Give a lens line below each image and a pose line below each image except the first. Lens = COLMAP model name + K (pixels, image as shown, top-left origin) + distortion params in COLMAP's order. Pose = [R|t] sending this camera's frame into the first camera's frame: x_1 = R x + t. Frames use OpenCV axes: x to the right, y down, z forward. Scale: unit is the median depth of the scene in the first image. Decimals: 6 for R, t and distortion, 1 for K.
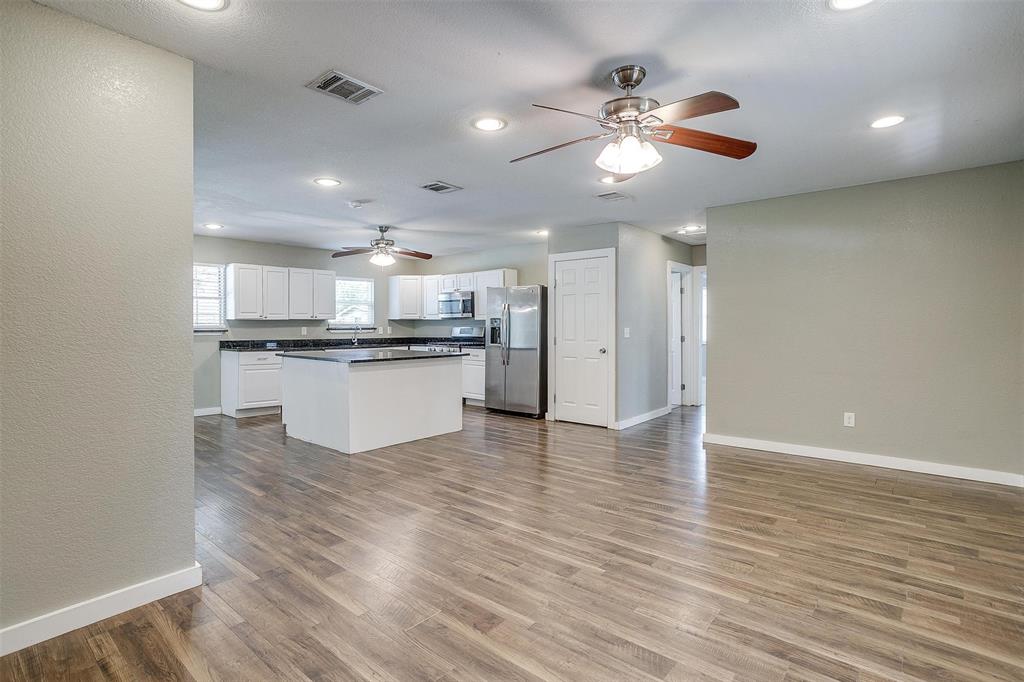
lens RADIAL K [[495.9, 0, 496.9], [0, 495.9, 329.8], [0, 0, 1]] dist [-0.013724, 0.001070]
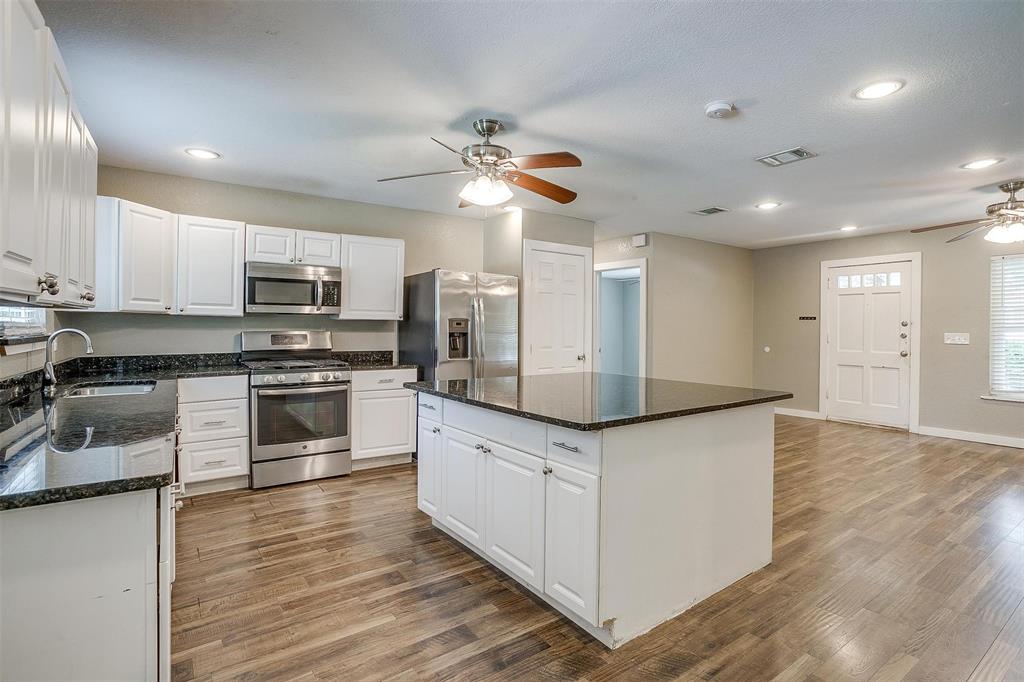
lens RADIAL K [[495.9, 0, 495.7], [0, 495.9, 332.1], [0, 0, 1]] dist [-0.013724, 0.001070]
pose [[0.252135, -0.011895, 0.967619, -1.567222], [-0.001845, 0.999917, 0.012772, -0.035809], [-0.967690, -0.005005, 0.252092, 1.967953]]
